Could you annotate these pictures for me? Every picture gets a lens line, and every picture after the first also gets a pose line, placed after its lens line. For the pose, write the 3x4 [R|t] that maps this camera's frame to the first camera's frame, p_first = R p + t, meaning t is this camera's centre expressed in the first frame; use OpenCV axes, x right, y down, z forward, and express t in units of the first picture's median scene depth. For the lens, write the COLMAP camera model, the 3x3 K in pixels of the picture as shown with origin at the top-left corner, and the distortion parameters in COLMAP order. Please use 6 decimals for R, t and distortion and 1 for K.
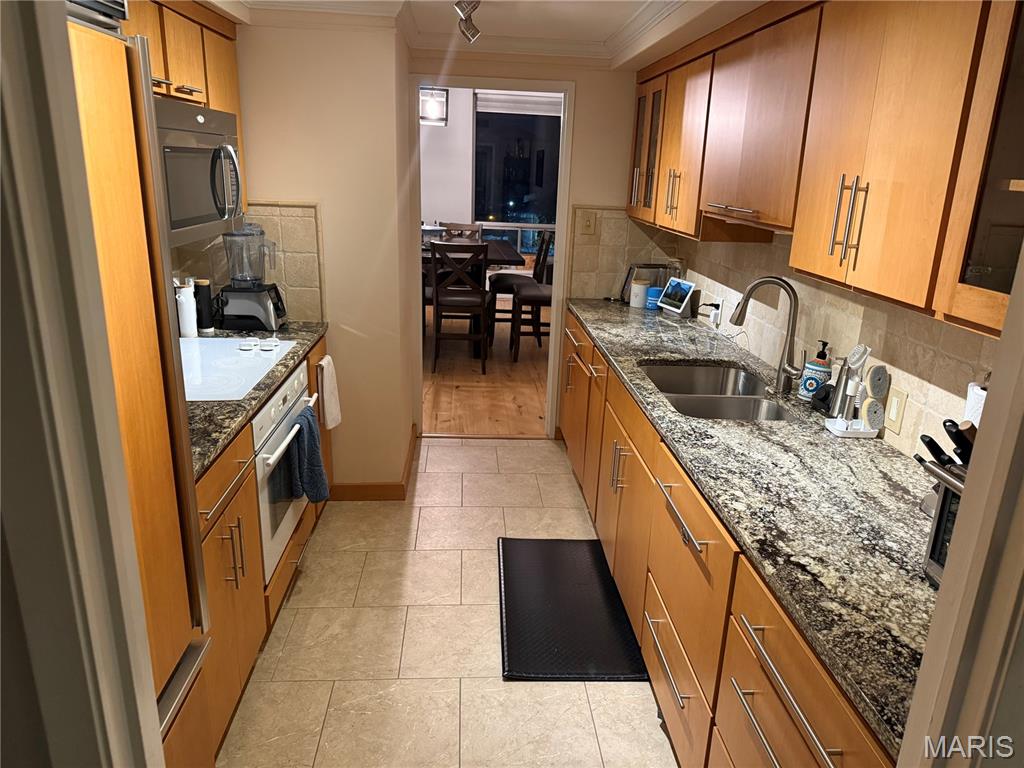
lens RADIAL K [[717.8, 0, 512.0], [0, 717.8, 384.0], [0, 0, 1]] dist [0.101517, -0.163820]
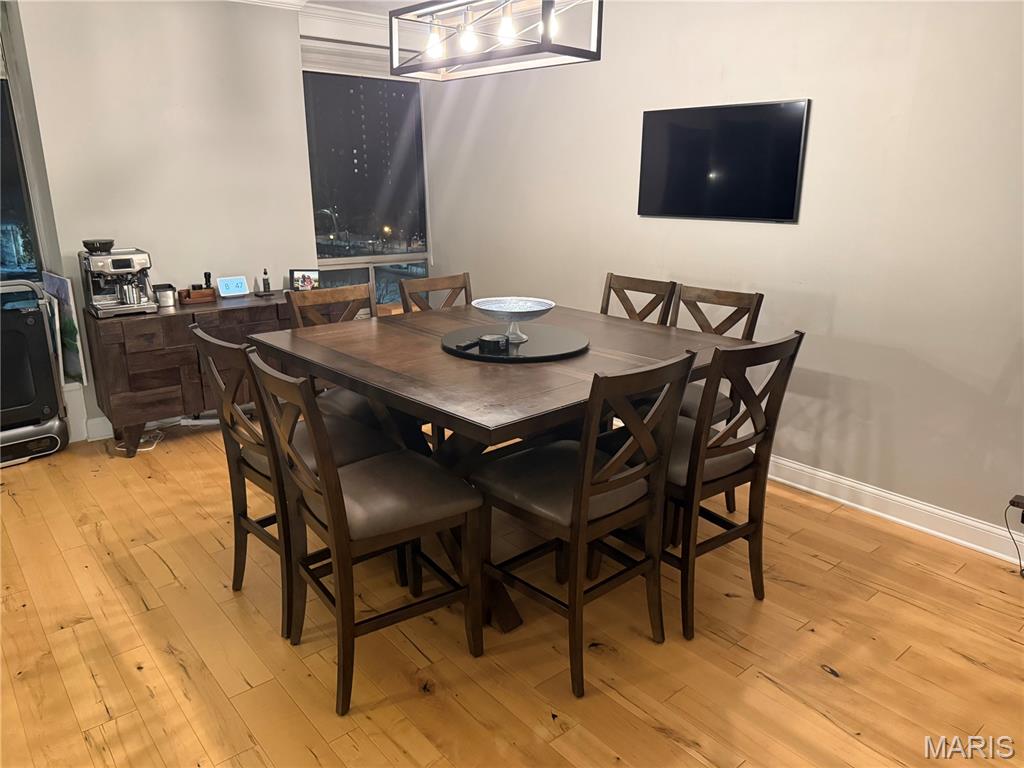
lens RADIAL K [[717.8, 0, 512.0], [0, 717.8, 384.0], [0, 0, 1]] dist [0.101517, -0.163820]
pose [[0.797976, -0.198369, 0.569108, -0.805176], [0.192469, 0.978712, 0.071270, -0.421162], [-0.571130, 0.052664, 0.819168, 1.343098]]
